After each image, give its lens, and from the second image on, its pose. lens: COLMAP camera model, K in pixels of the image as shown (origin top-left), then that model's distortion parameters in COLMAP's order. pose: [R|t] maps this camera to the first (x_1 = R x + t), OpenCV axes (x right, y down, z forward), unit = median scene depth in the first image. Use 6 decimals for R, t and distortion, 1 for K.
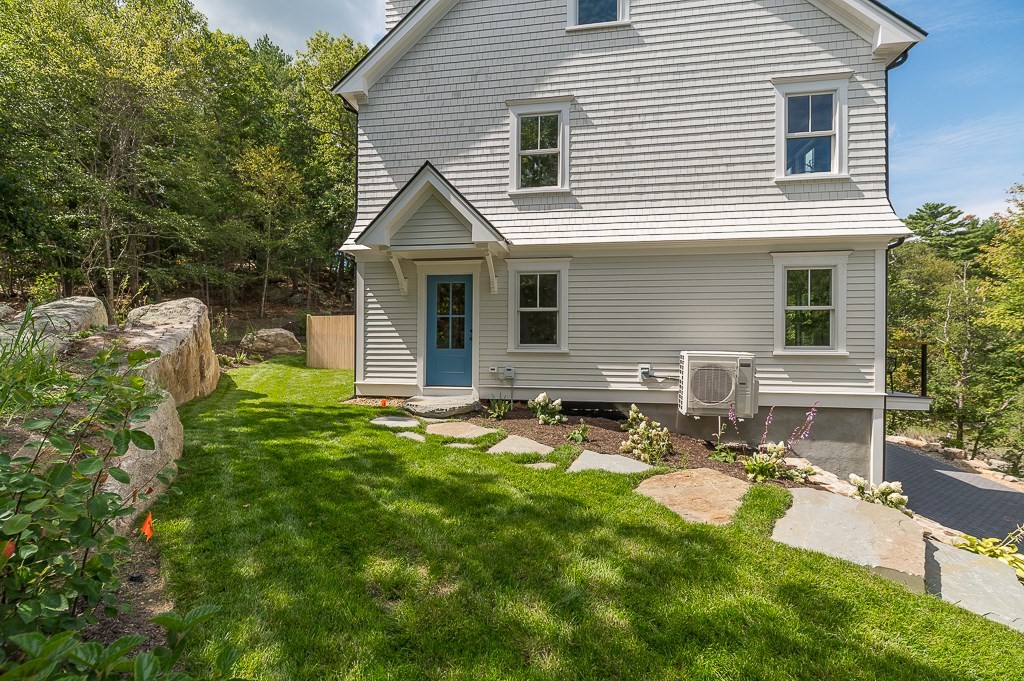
lens RADIAL K [[489.7, 0, 511.5], [0, 489.7, 341.4], [0, 0, 1]] dist [-0.000794, -0.000262]
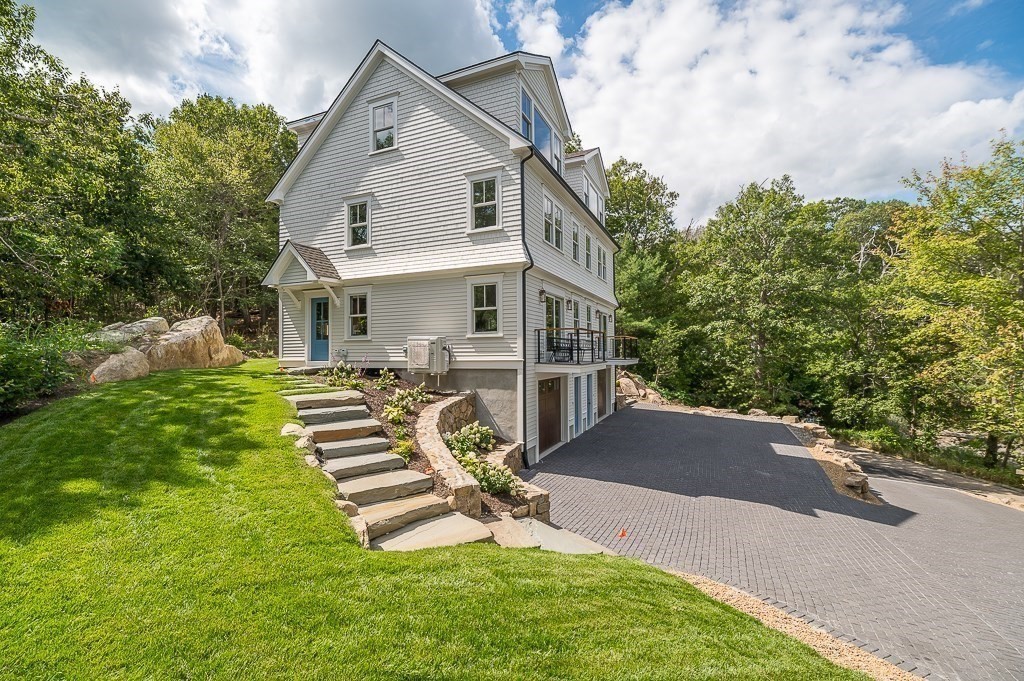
lens RADIAL K [[444.0, 0, 512.8], [0, 444.0, 340.3], [0, 0, 1]] dist [0.002175, 0.000528]
pose [[0.970527, -0.021665, -0.240016, 0.995547], [0.015857, 0.999533, -0.026104, 0.074724], [0.240470, 0.021529, 0.970418, -0.405032]]
